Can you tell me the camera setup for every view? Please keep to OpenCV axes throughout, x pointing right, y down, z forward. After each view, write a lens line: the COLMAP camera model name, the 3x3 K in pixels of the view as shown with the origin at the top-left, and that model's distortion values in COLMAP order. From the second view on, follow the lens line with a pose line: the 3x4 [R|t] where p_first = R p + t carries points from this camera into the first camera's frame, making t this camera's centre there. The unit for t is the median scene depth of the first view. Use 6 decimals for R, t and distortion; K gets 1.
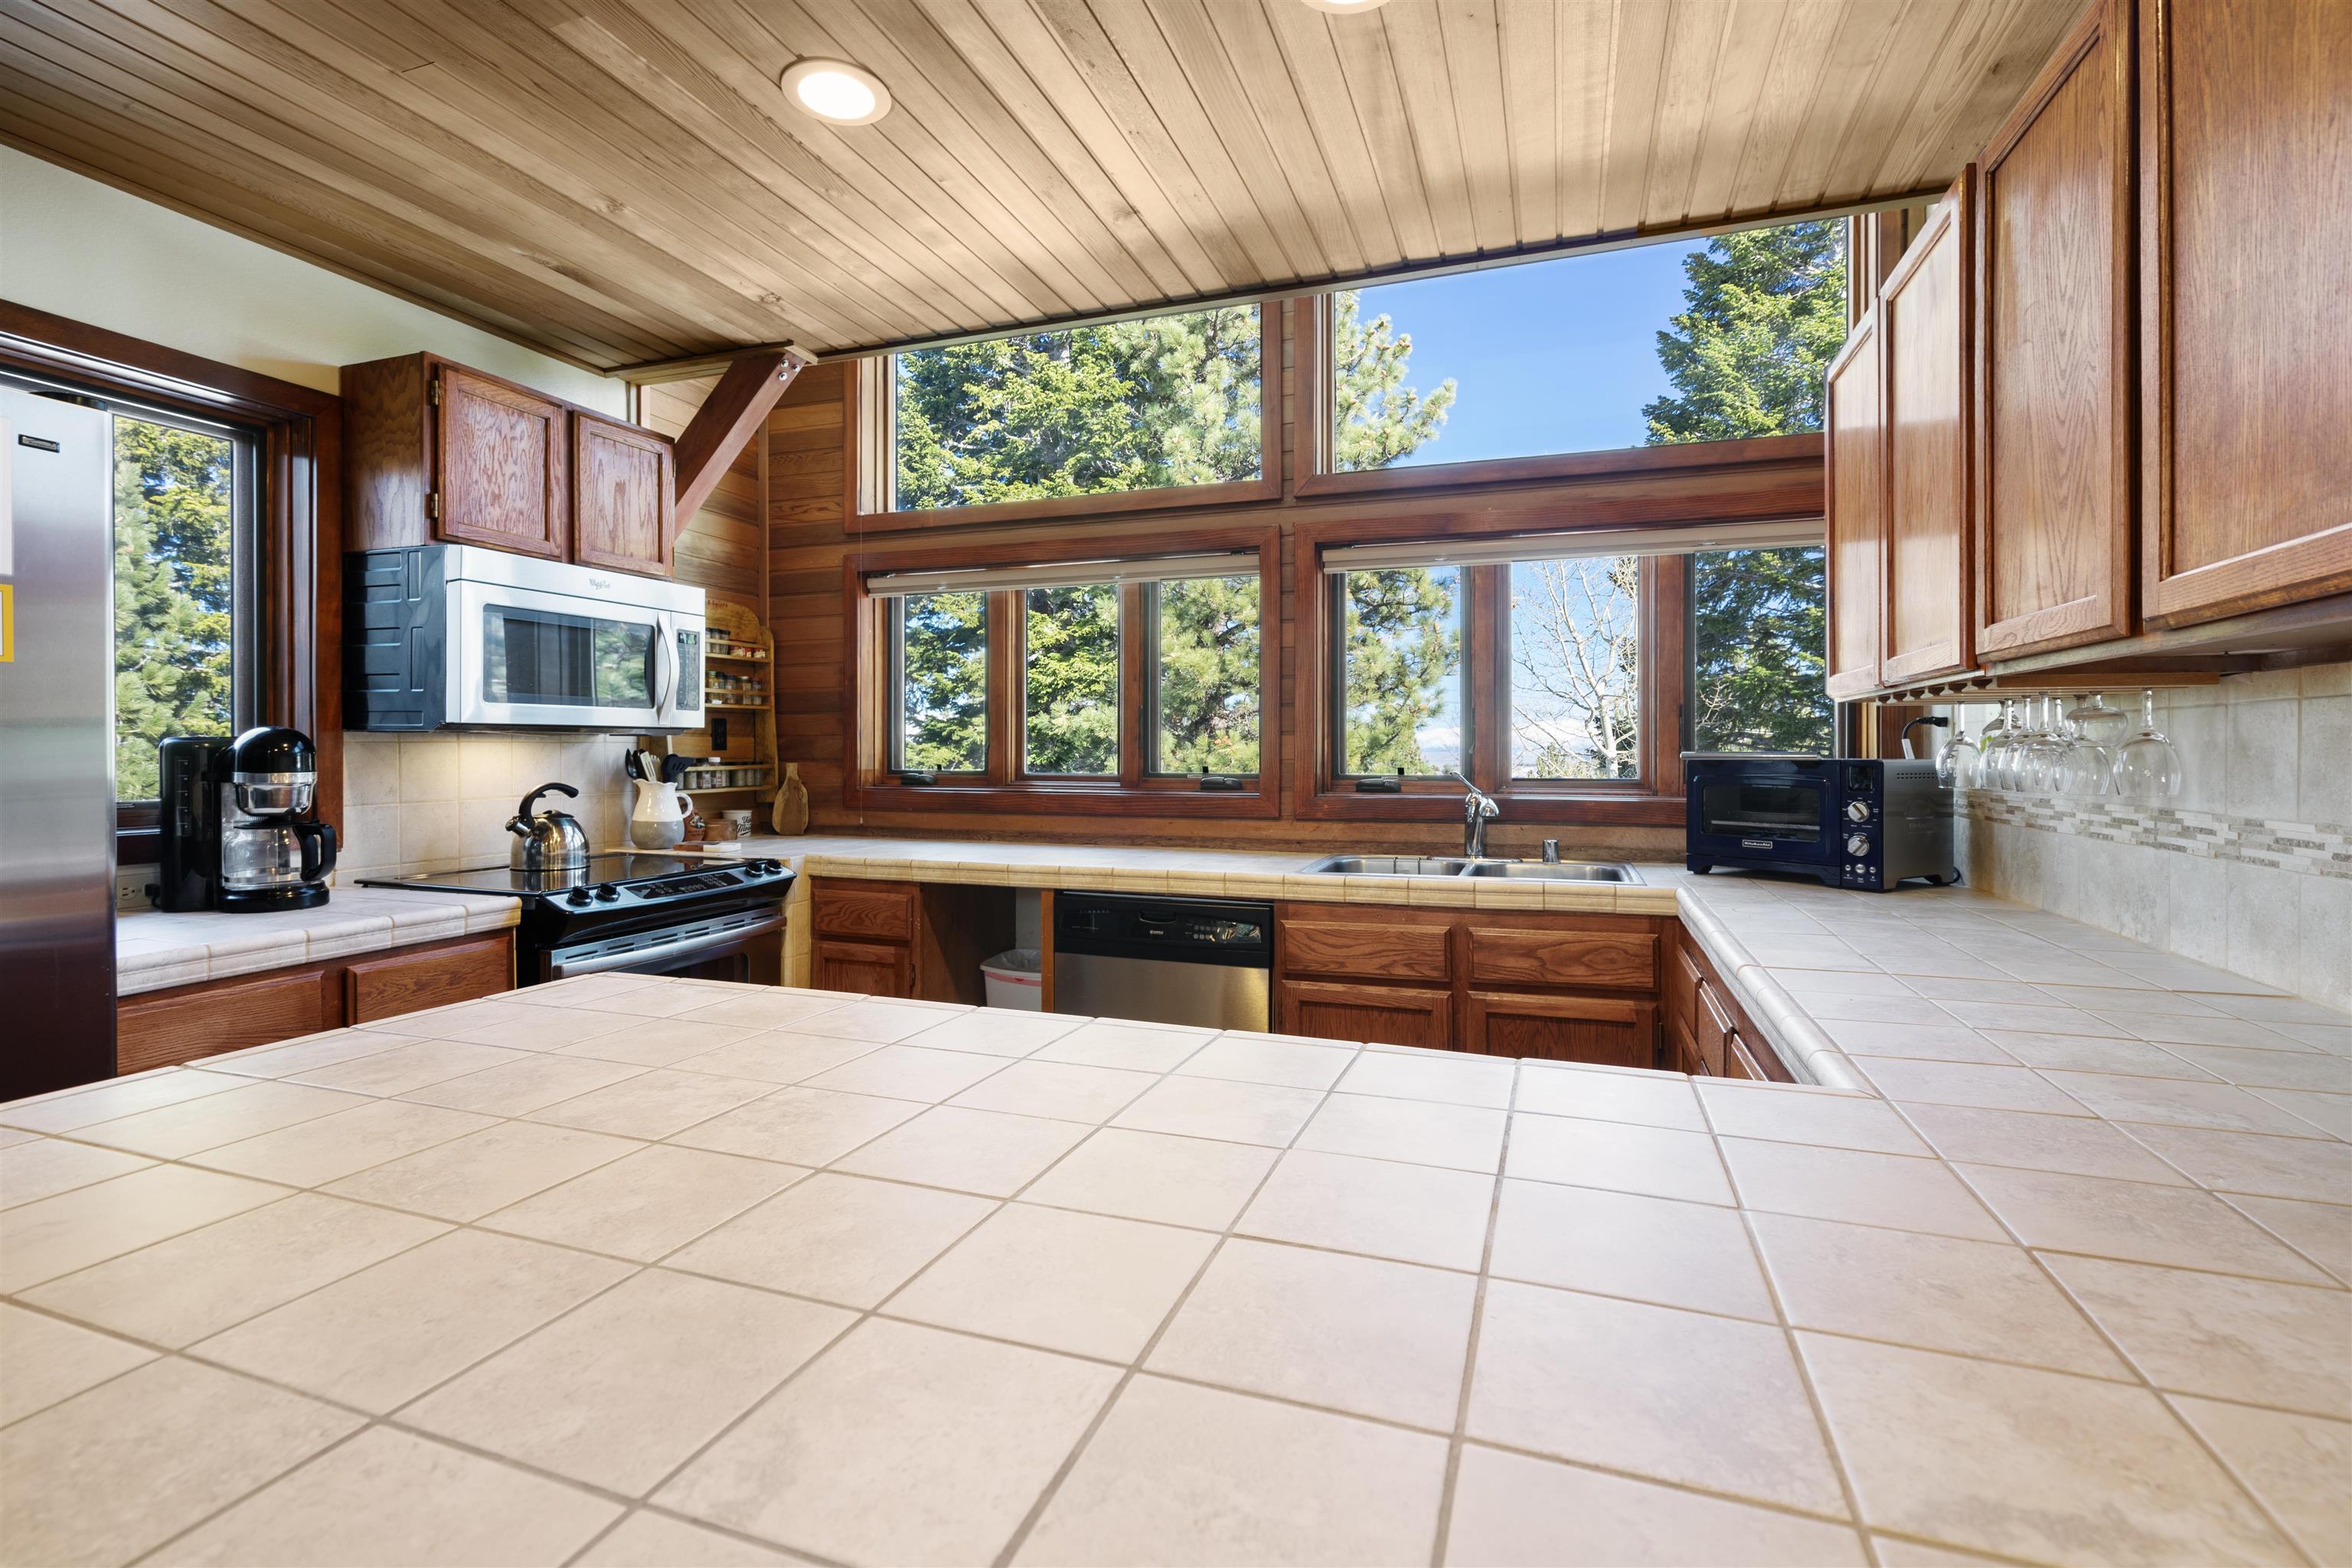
lens RADIAL K [[1069.4, 0, 1167.1], [0, 1069.4, 765.3], [0, 0, 1]] dist [-0.010949, 0.007932]
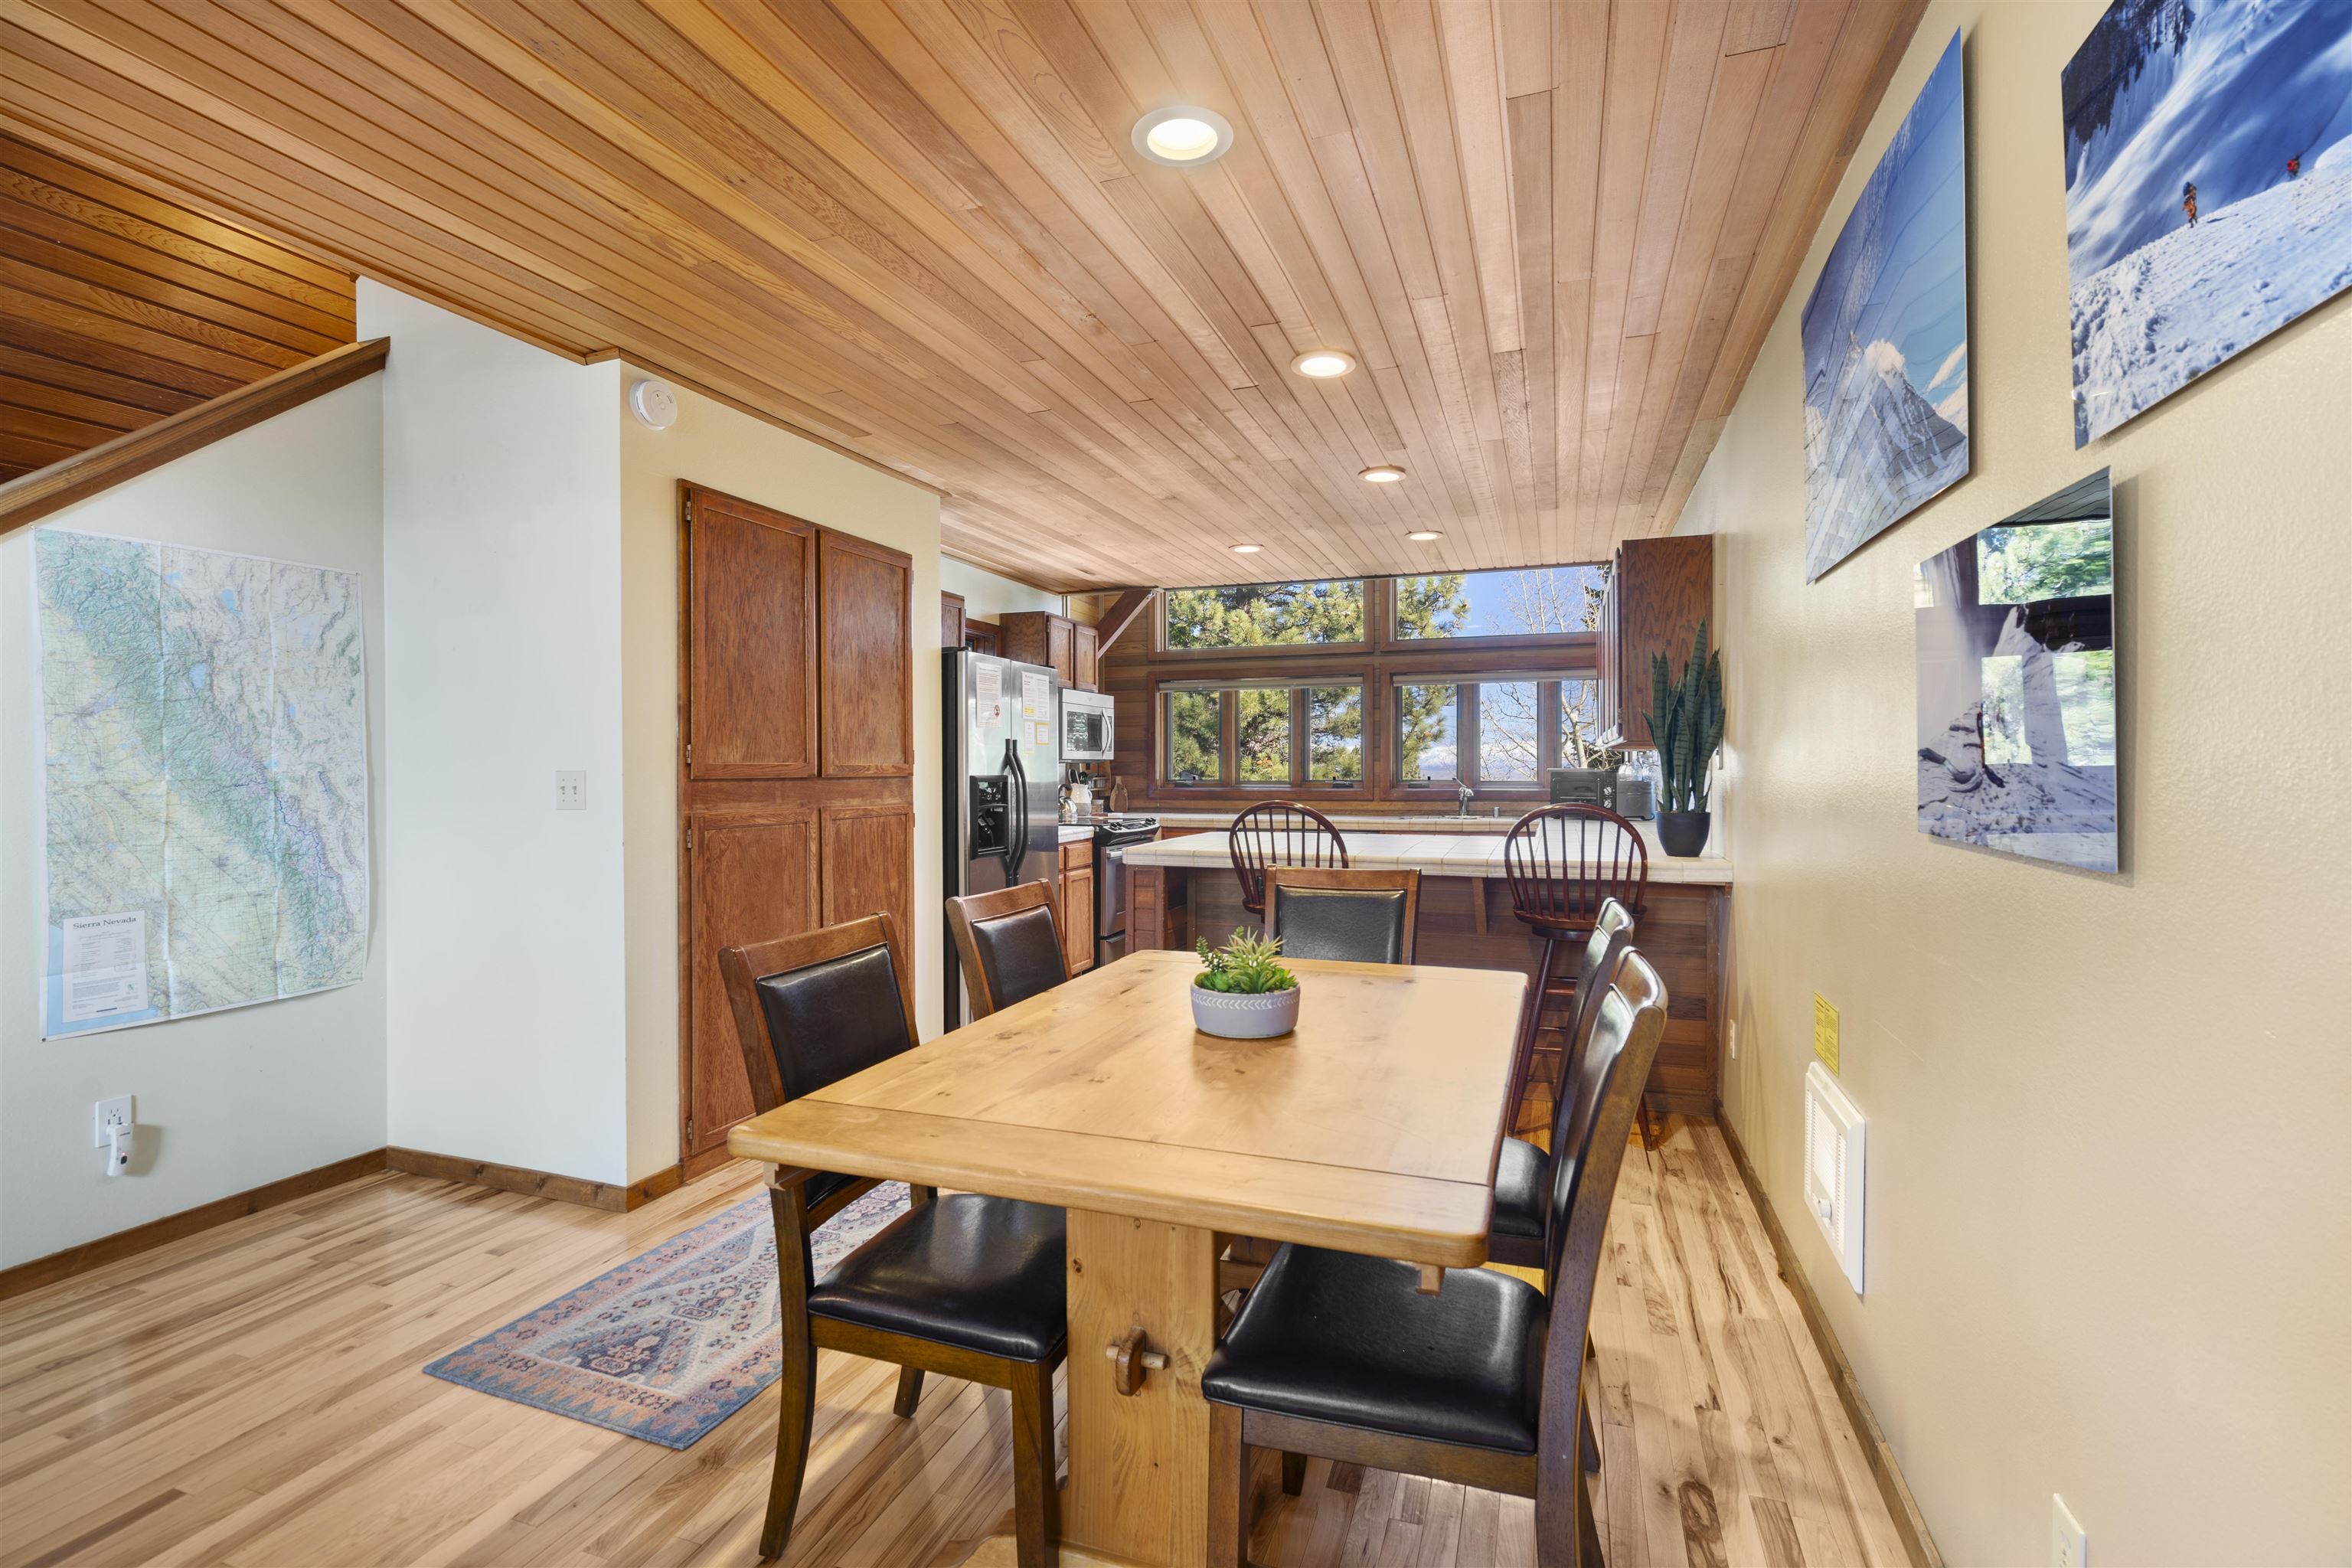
lens RADIAL K [[1069.4, 0, 1167.1], [0, 1069.4, 765.3], [0, 0, 1]] dist [-0.010949, 0.007932]
pose [[0.999991, -0.004094, 0.000612, -0.312763], [0.004104, 0.999829, -0.018020, 0.016534], [-0.000538, 0.018022, 0.999837, -1.160038]]
